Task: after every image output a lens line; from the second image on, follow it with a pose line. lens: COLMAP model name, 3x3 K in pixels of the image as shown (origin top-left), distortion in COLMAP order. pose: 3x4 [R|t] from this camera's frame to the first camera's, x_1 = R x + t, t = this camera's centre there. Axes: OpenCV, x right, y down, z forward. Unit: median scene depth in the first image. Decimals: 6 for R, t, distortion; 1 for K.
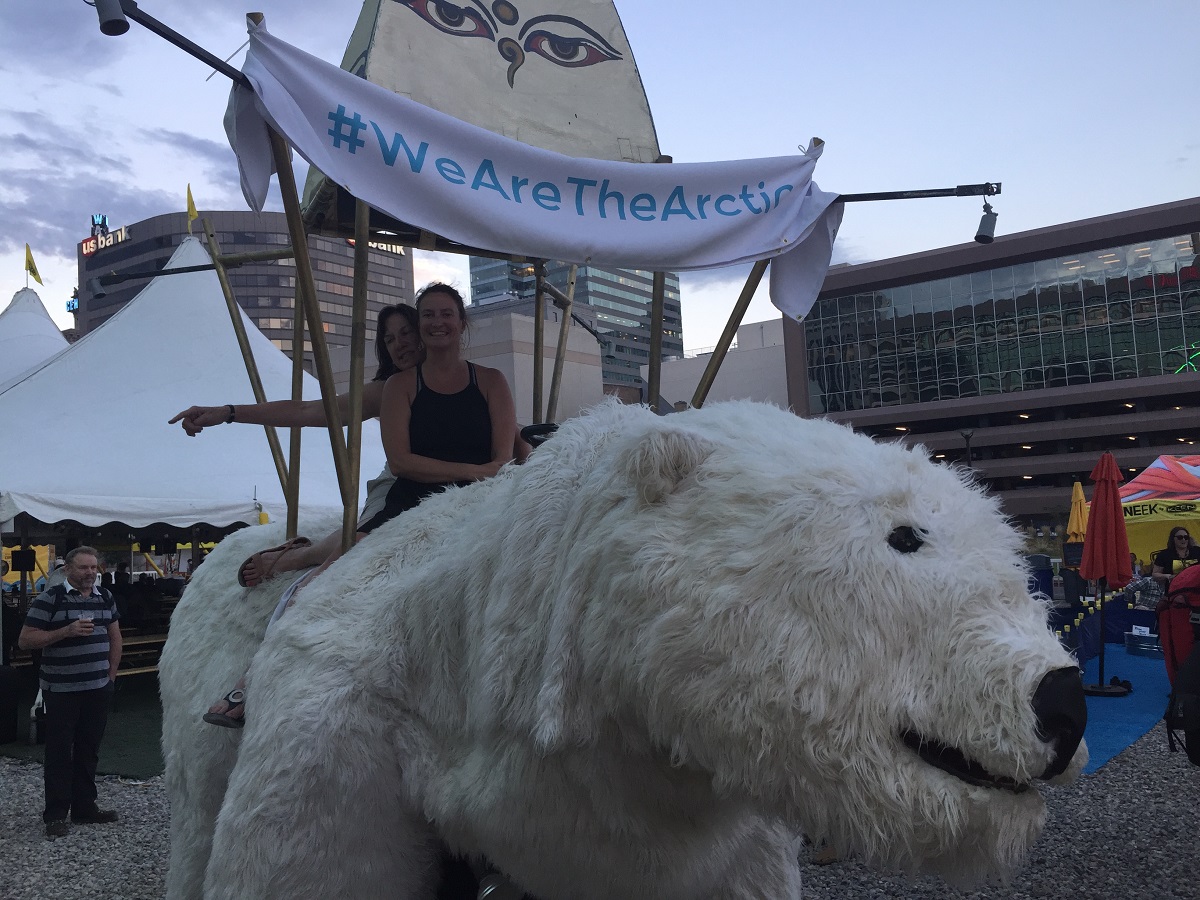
lens RADIAL K [[1020.7, 0, 600.0], [0, 1020.7, 450.0], [0, 0, 1]] dist [-0.002337, -0.000196]
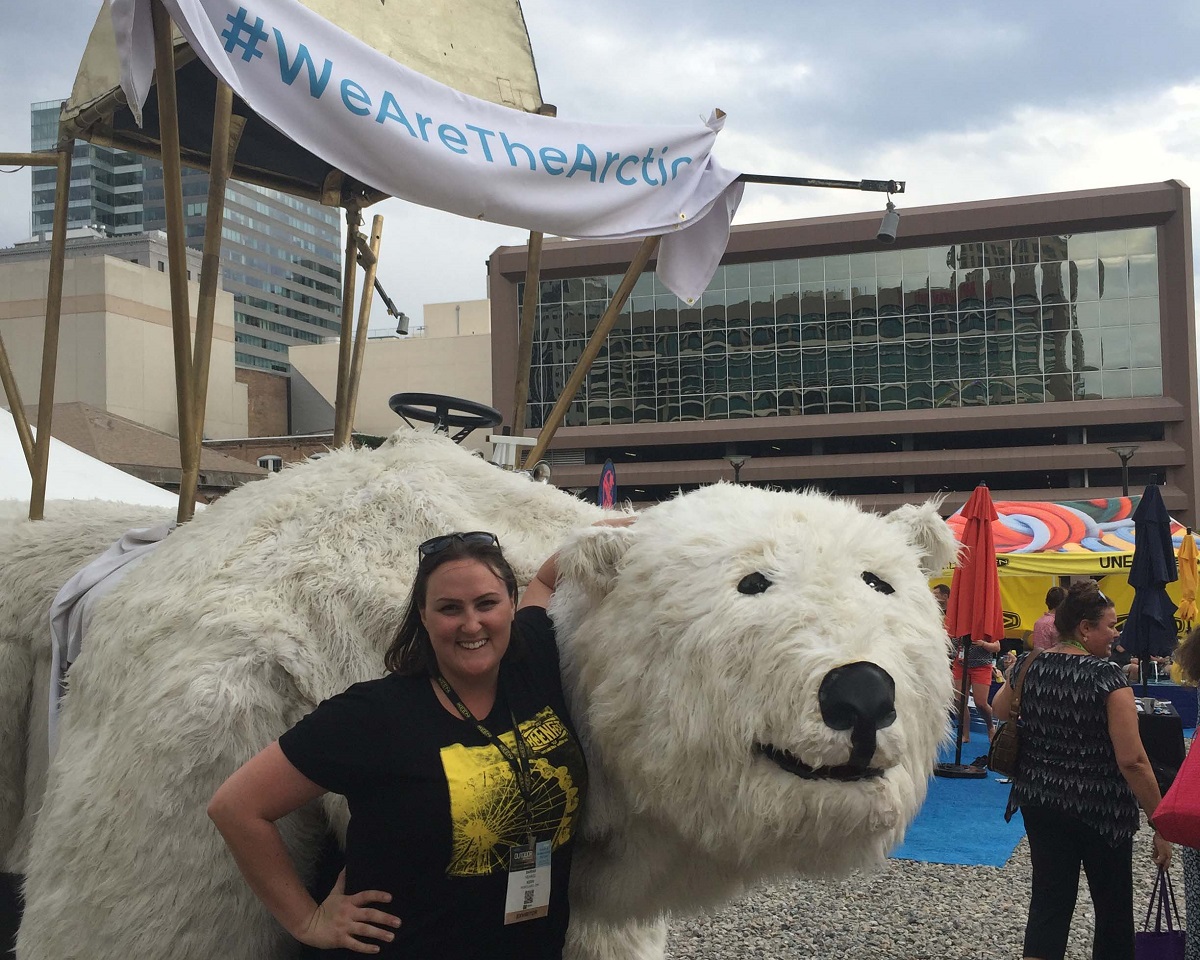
lens RADIAL K [[1372.1, 0, 600.0], [0, 1372.1, 480.0], [0, 0, 1]] dist [0.040957, 0.017132]
pose [[0.960276, 0.056753, 0.273220, -0.219553], [-0.058311, 0.998296, -0.002421, 0.044400], [-0.272891, -0.013606, 0.961949, -0.196470]]
